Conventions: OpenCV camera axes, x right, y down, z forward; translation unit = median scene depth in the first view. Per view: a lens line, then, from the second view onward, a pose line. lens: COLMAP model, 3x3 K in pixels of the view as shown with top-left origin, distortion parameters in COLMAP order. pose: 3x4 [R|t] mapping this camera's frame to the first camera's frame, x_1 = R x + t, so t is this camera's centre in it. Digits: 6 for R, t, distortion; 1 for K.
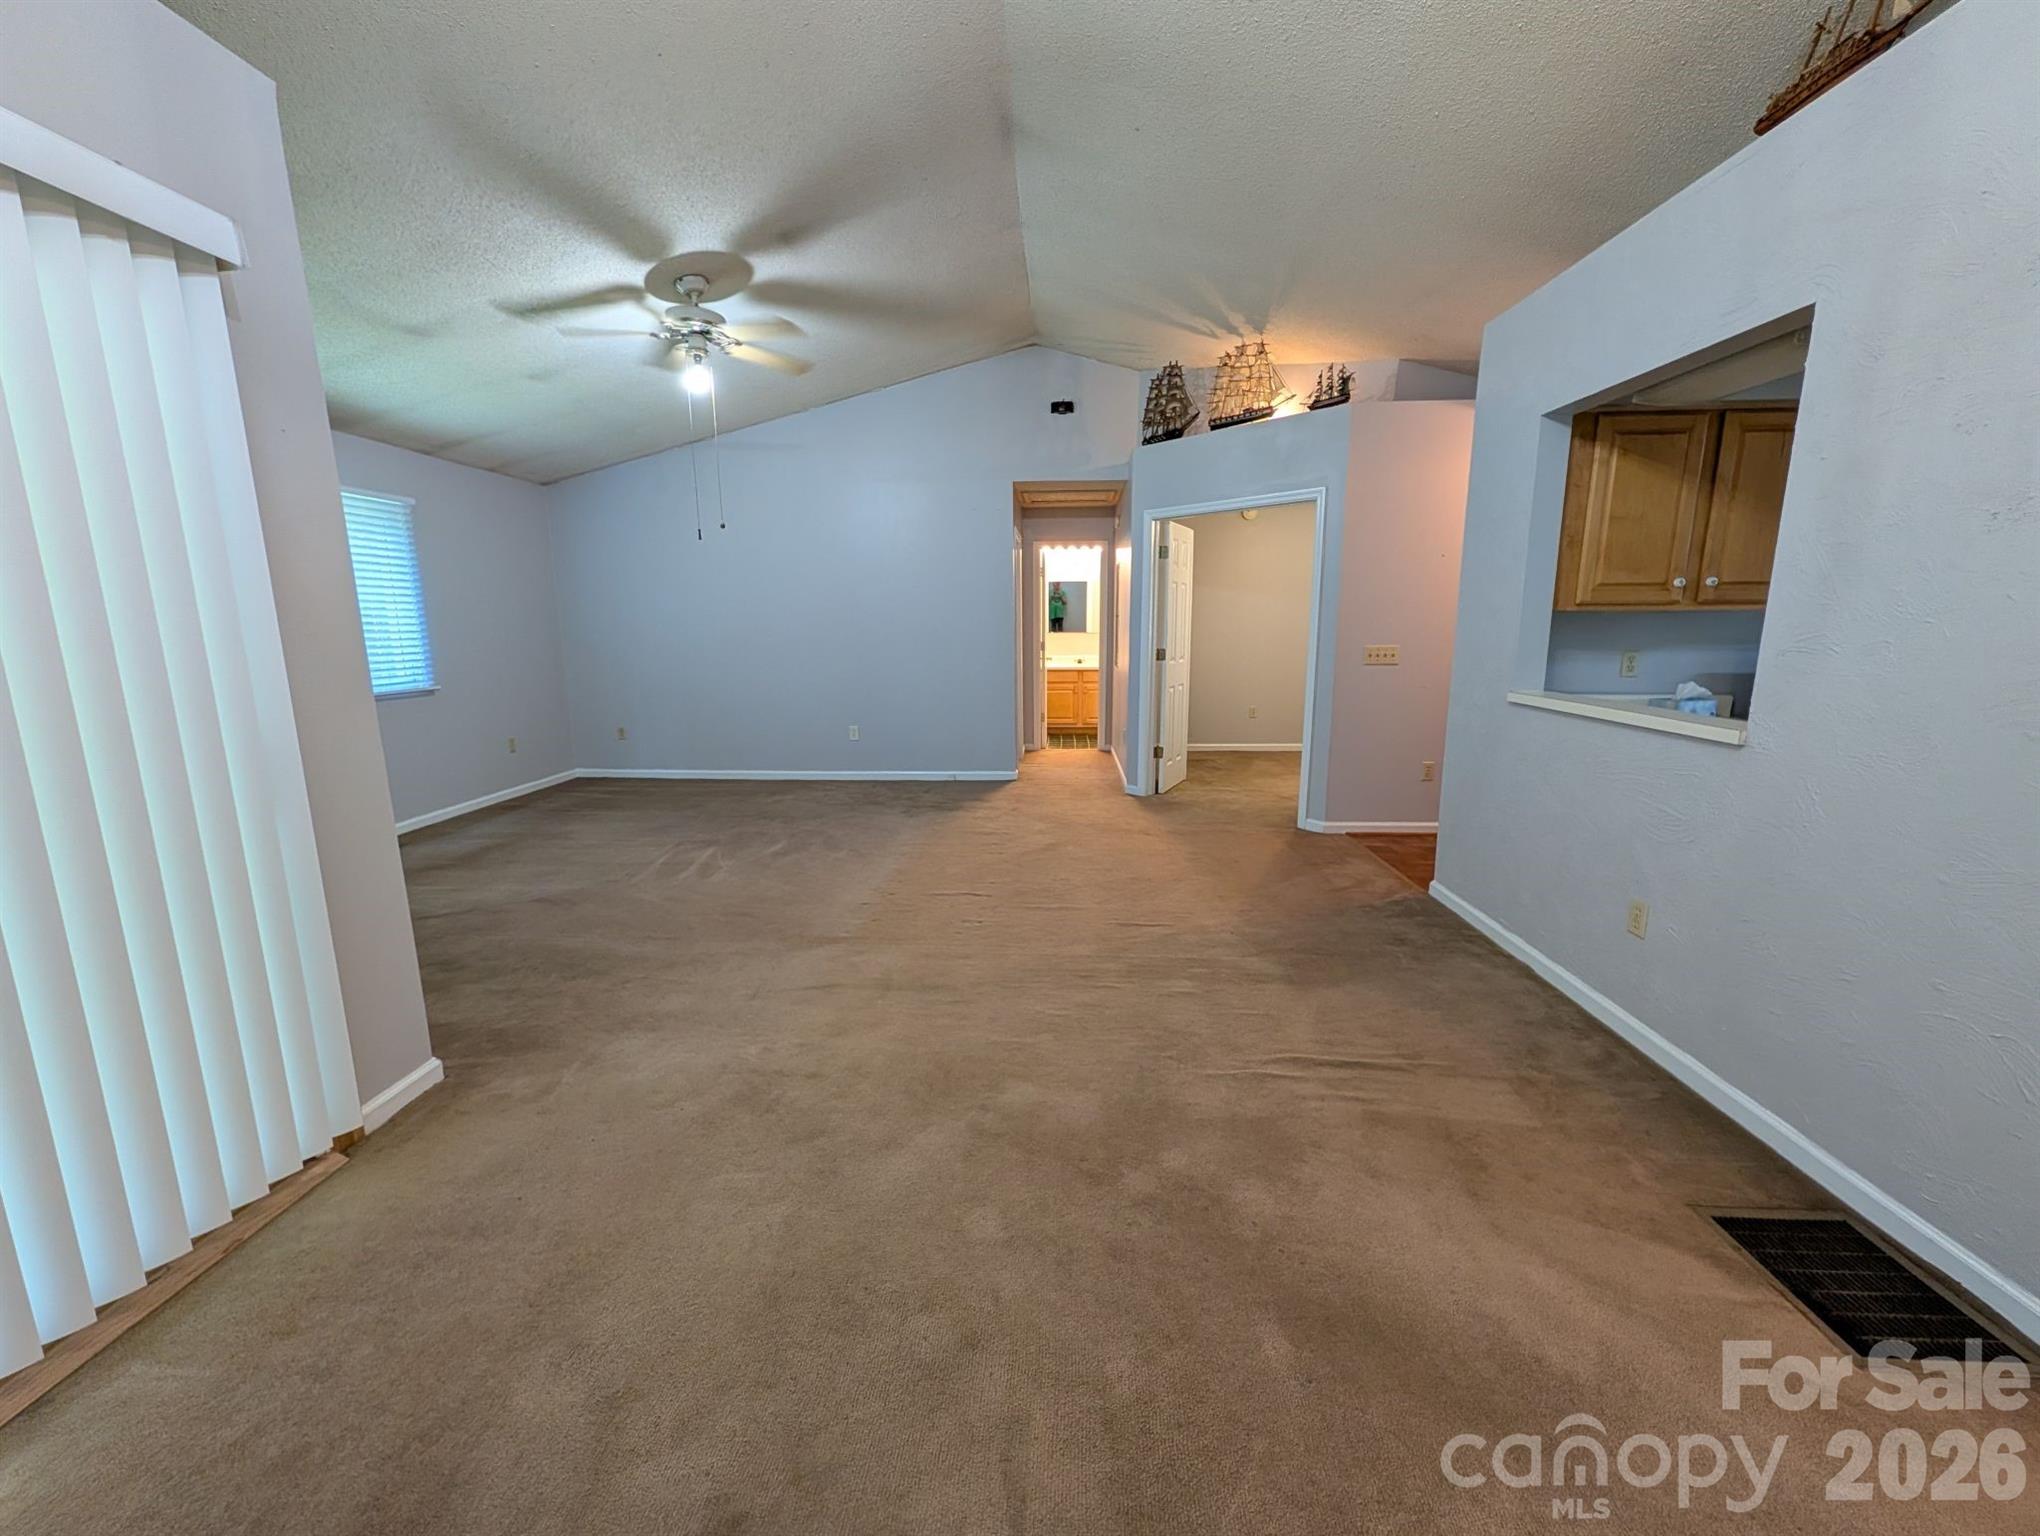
lens RADIAL K [[783.7, 0, 1020.2], [0, 783.7, 764.8], [0, 0, 1]] dist [-0.001116, 0.000628]
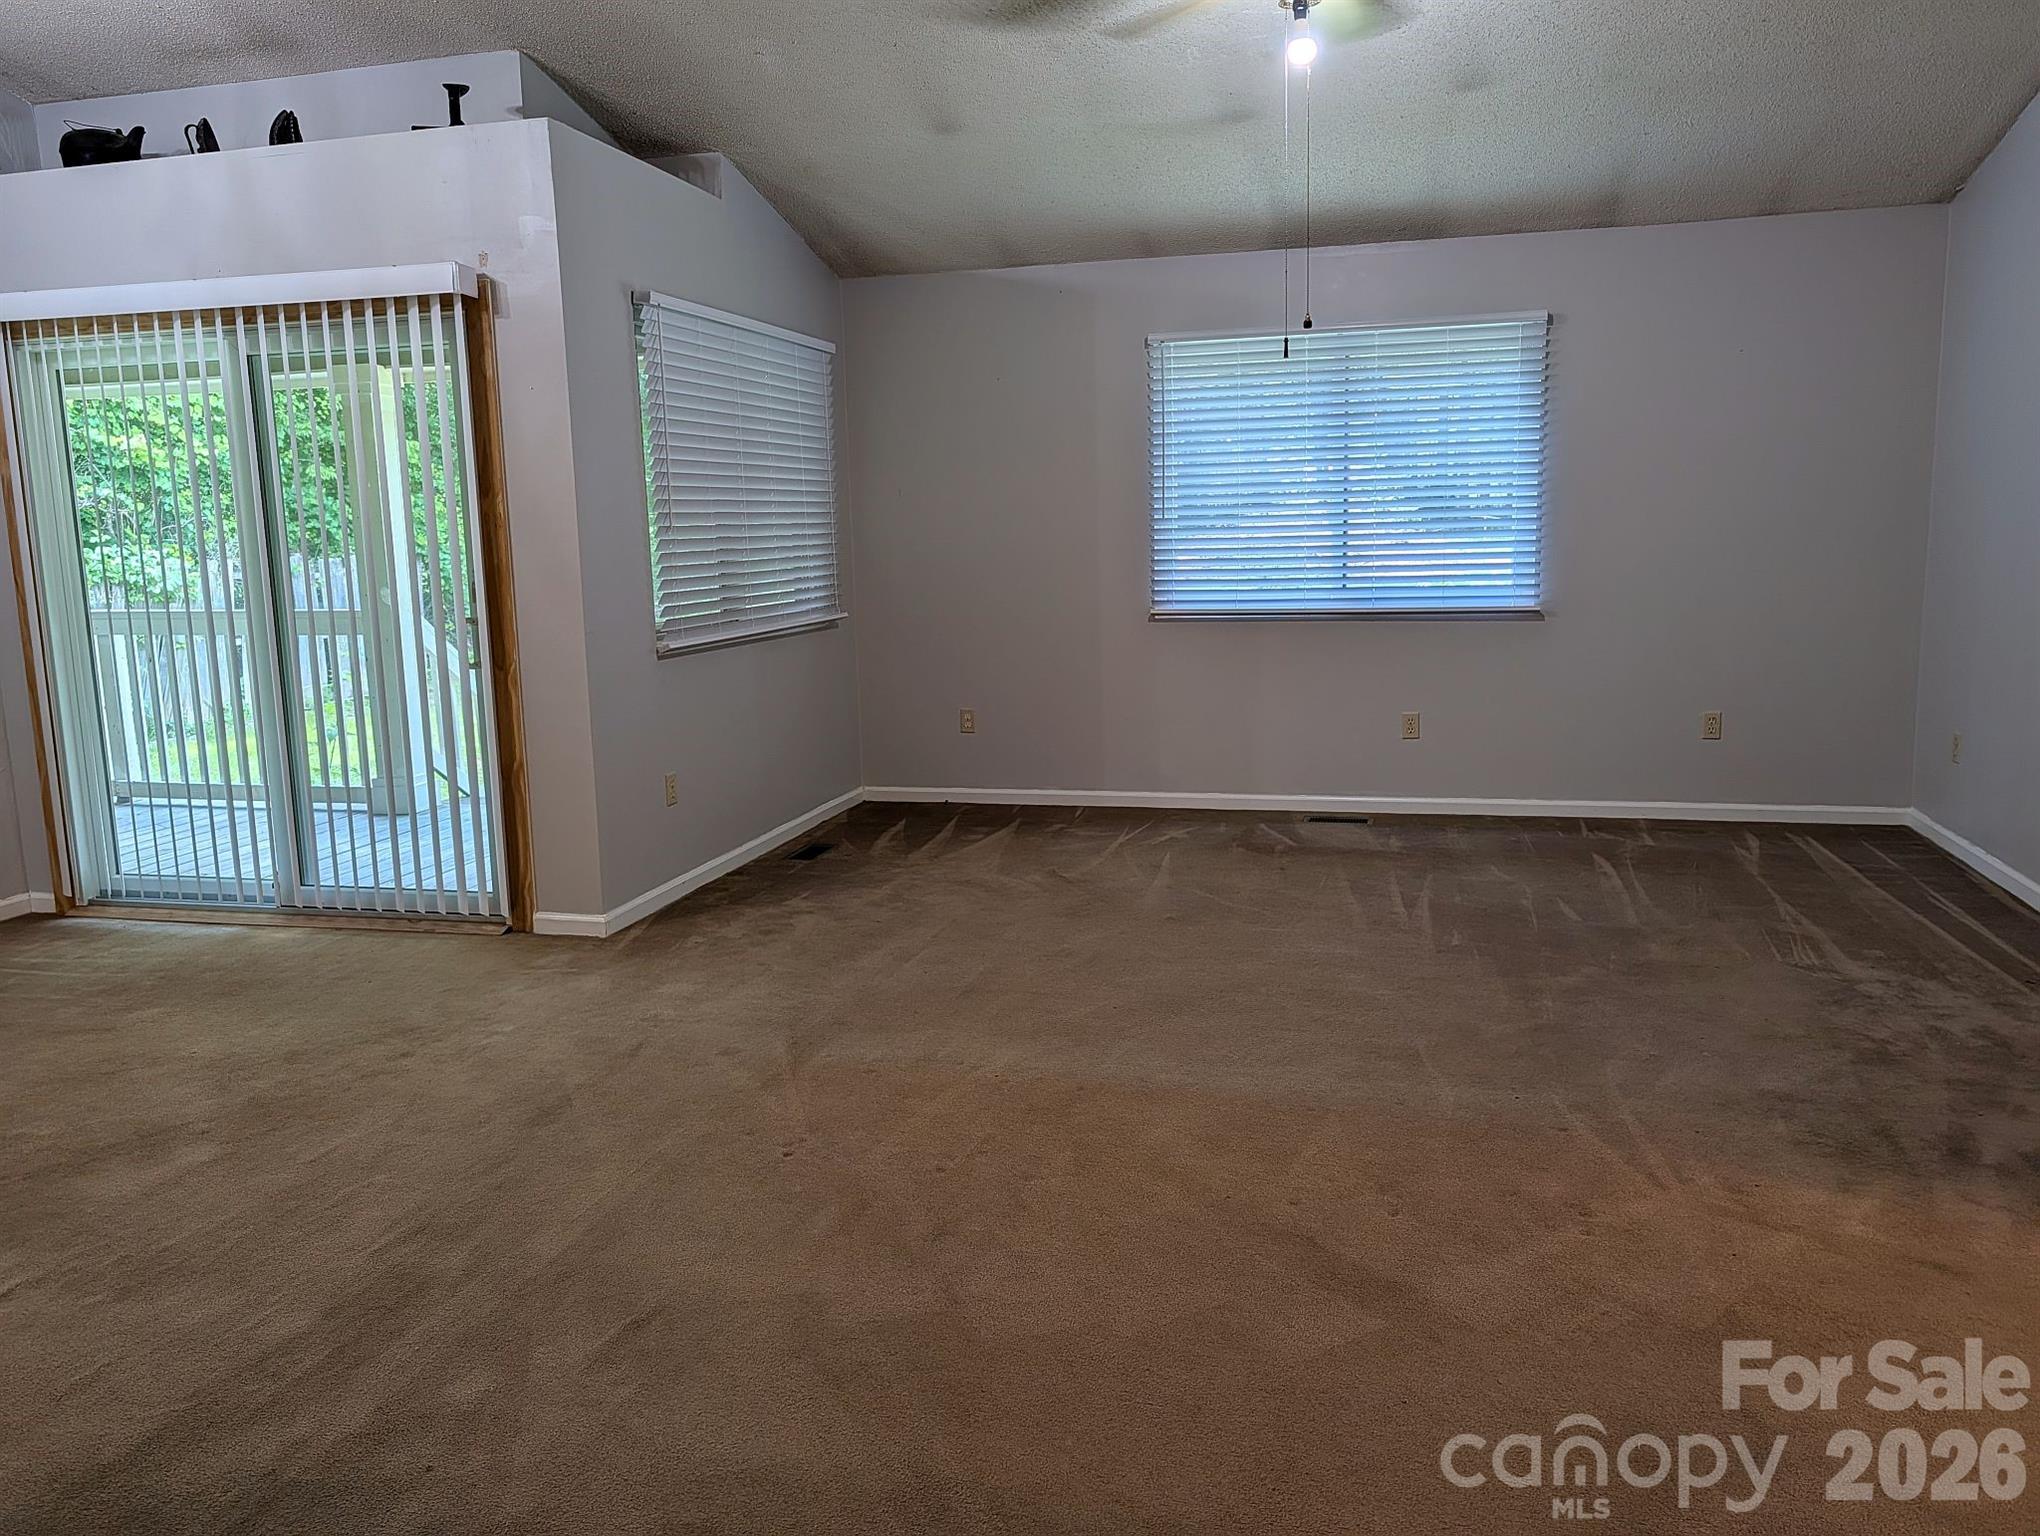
lens RADIAL K [[1469.5, 0, 1033.0], [0, 1469.5, 764.8], [0, 0, 1]] dist [0.016651, -0.016604]
pose [[-0.194821, 0.170076, -0.965981, 0.559792], [-0.149766, 0.968145, 0.200662, -0.173701], [0.969337, 0.183764, -0.163143, 0.932771]]
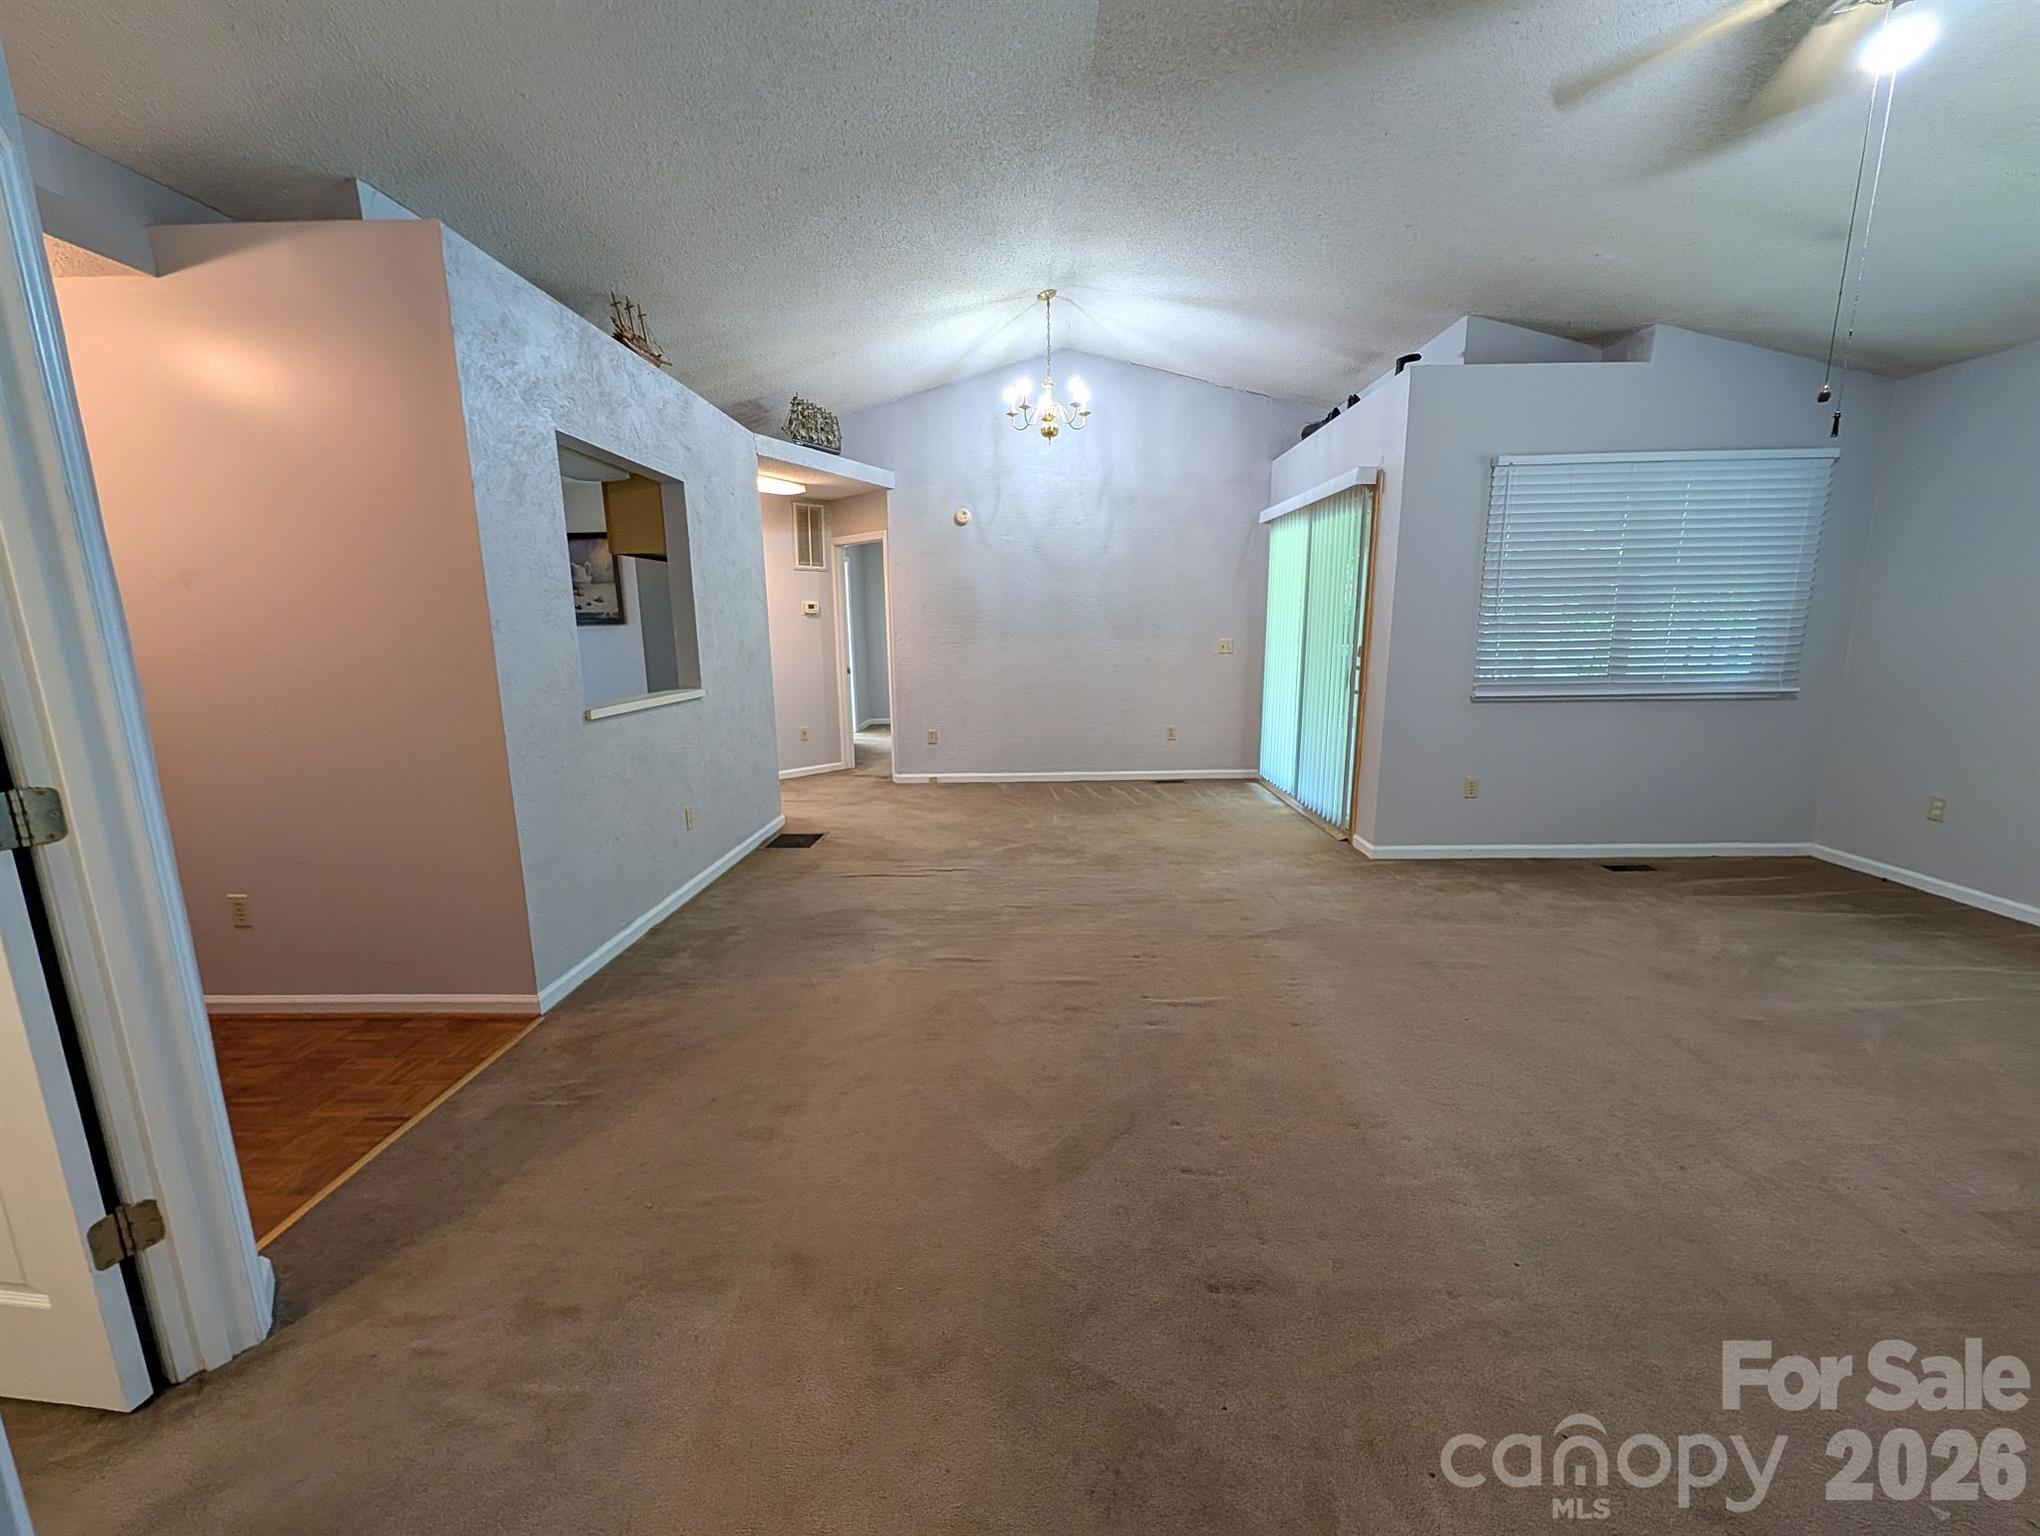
lens RADIAL K [[783.7, 0, 1018.8], [0, 783.7, 768.6], [0, 0, 1]] dist [-0.001116, 0.000628]
pose [[-0.999573, 0.025281, -0.014643, 0.069299], [0.018339, 0.933112, 0.359119, -0.248469], [0.022743, 0.358697, -0.933177, 1.321586]]
